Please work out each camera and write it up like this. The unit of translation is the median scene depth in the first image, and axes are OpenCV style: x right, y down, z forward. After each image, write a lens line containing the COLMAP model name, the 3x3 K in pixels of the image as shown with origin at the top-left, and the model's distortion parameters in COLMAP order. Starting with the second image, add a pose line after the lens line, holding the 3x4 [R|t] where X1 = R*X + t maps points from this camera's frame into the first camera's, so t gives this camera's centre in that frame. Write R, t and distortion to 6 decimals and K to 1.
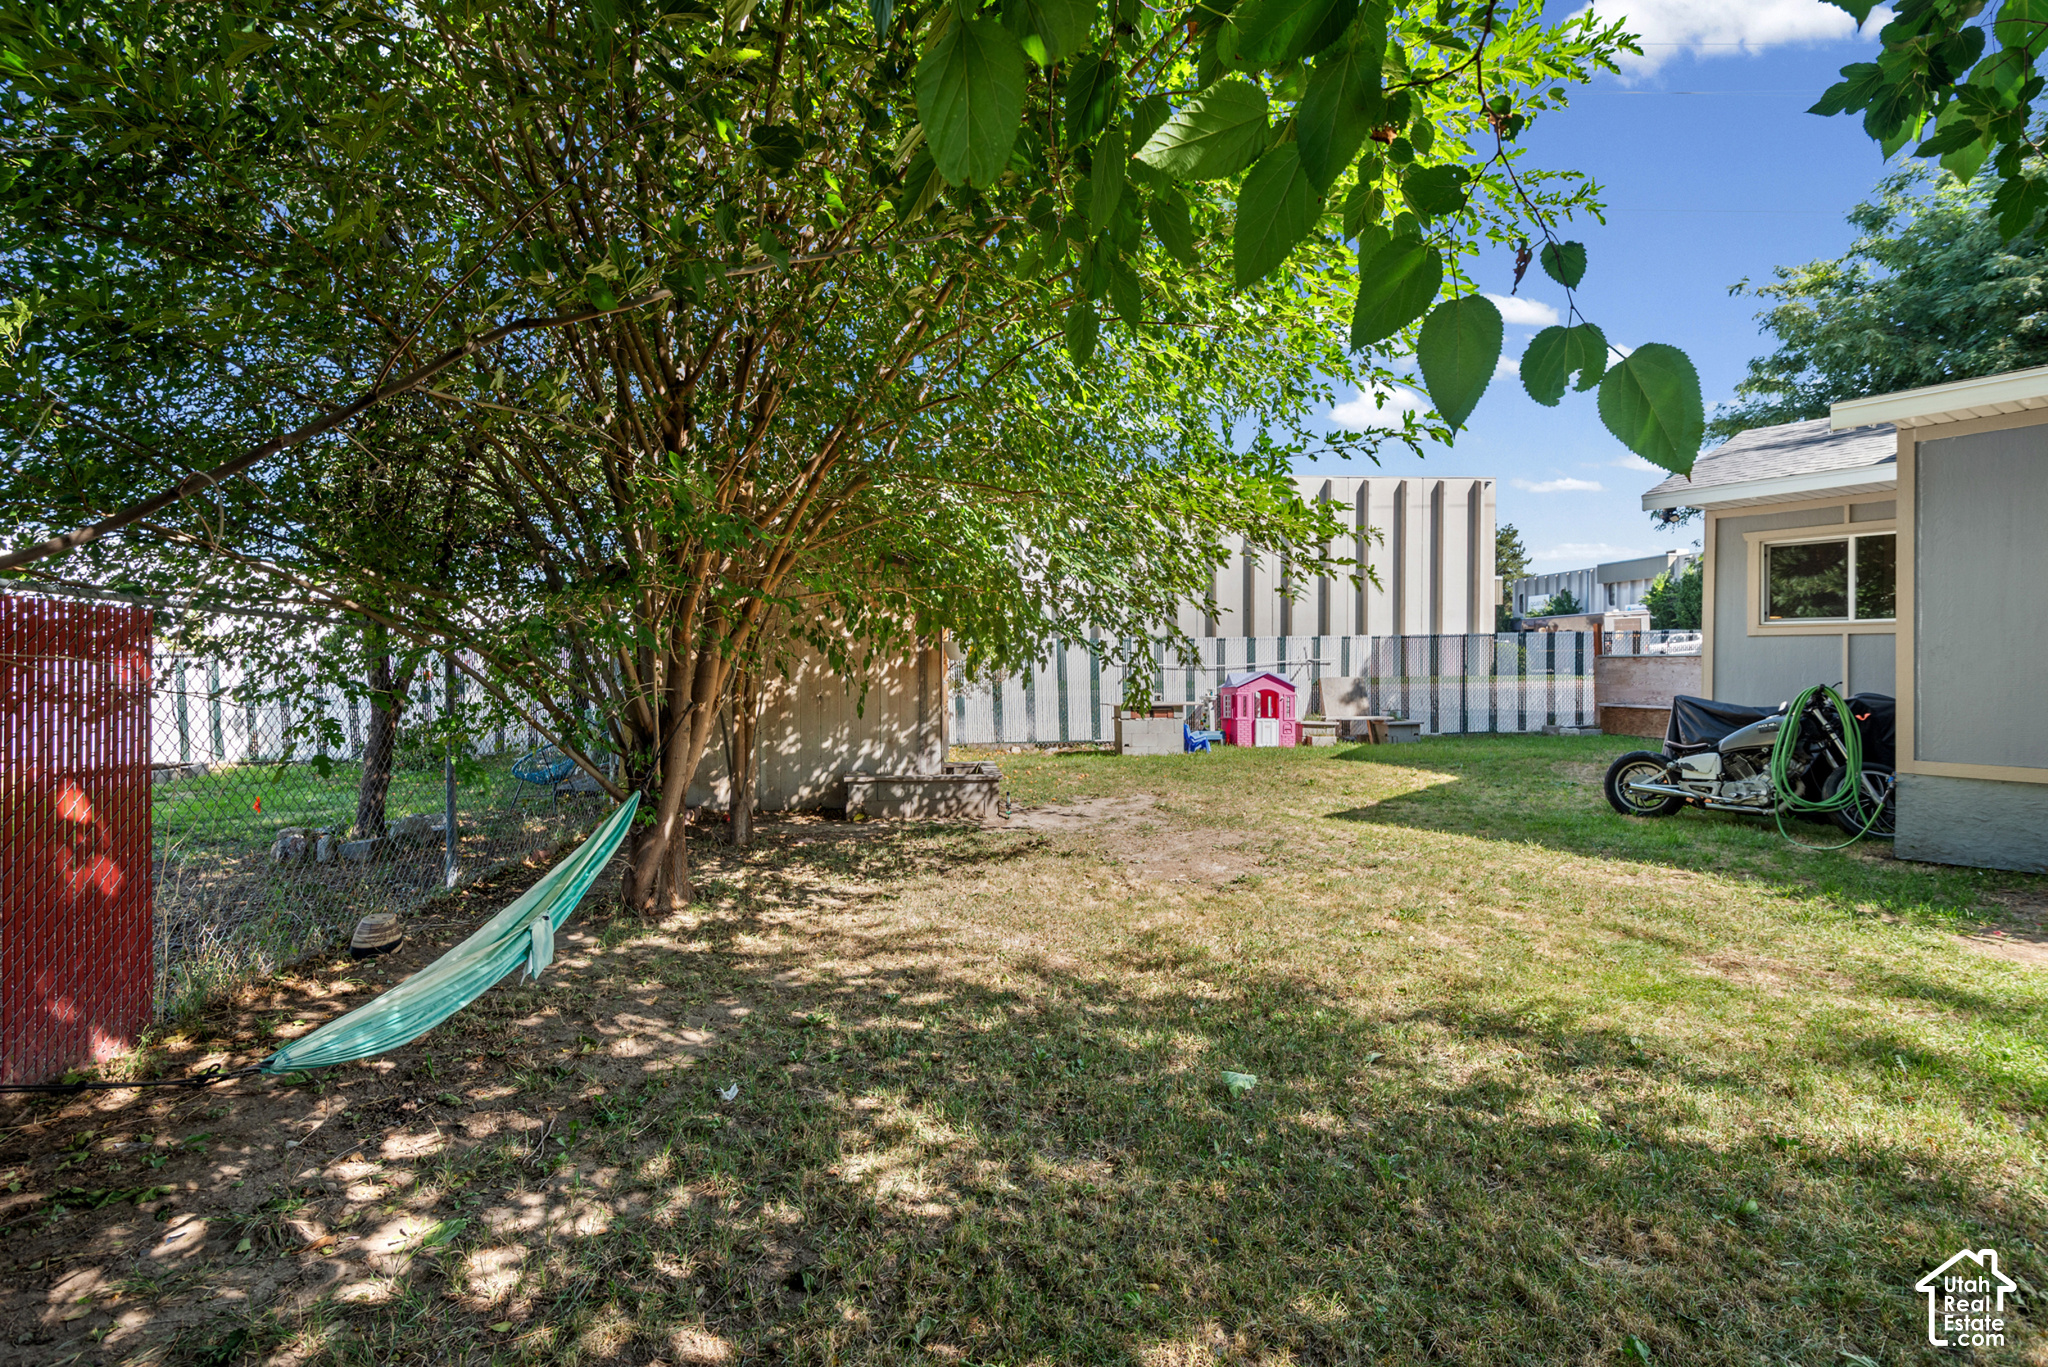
lens RADIAL K [[939.8, 0, 1023.0], [0, 939.8, 673.1], [0, 0, 1]] dist [0.000258, -0.000150]
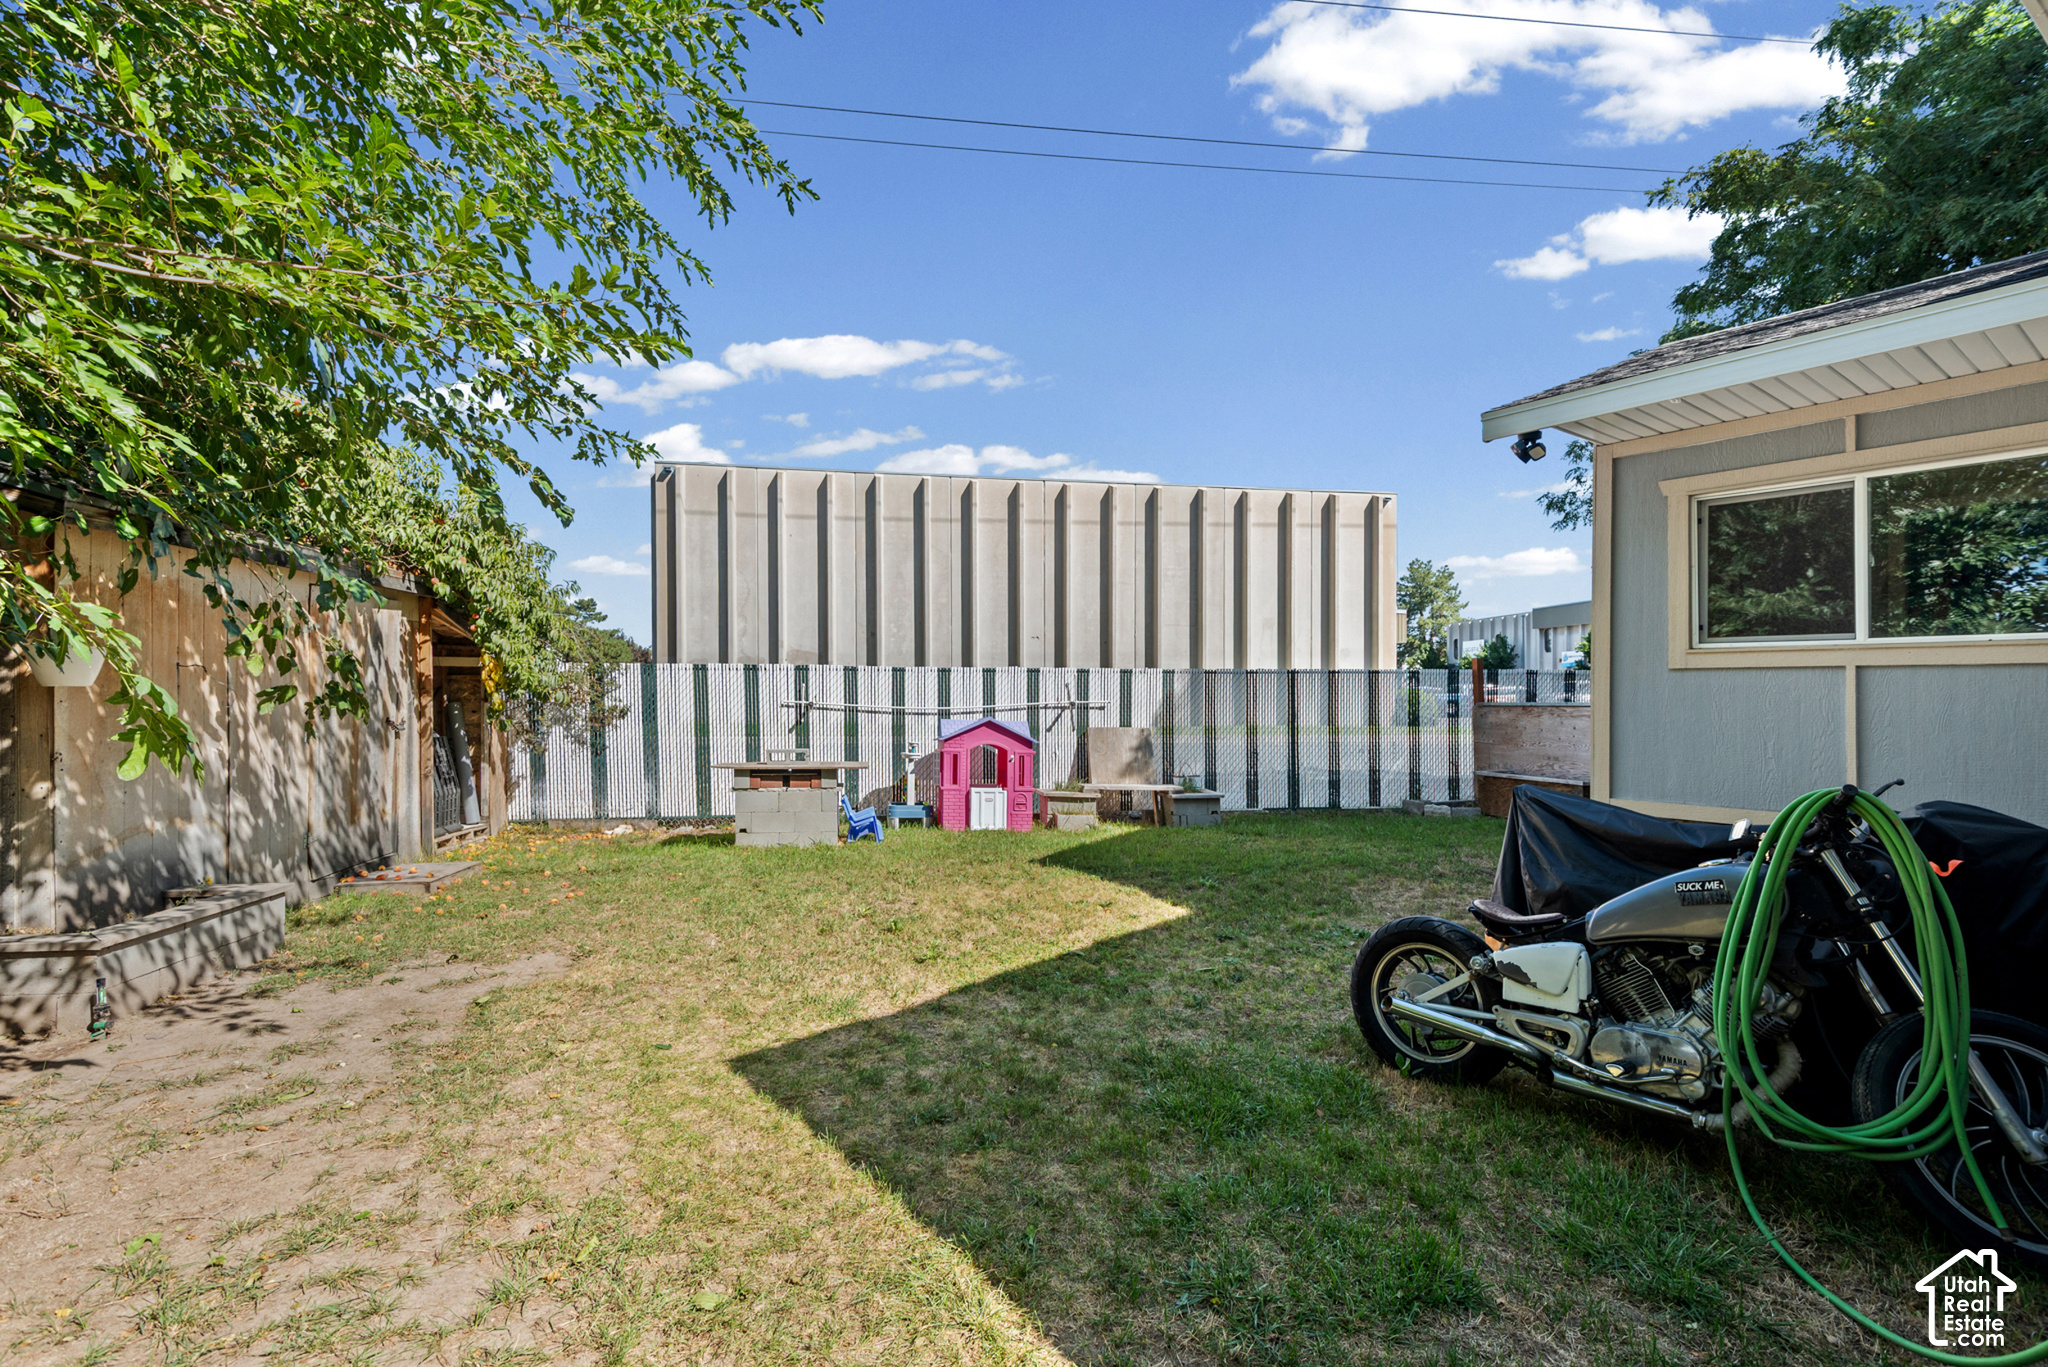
lens RADIAL K [[943.6, 0, 1023.1], [0, 943.6, 688.5], [0, 0, 1]] dist [0.024211, -0.017175]
pose [[0.998838, 0.016349, 0.045344, 0.268762], [-0.015130, 0.999519, -0.027084, -0.005486], [-0.045765, 0.026366, 0.998604, 0.337433]]
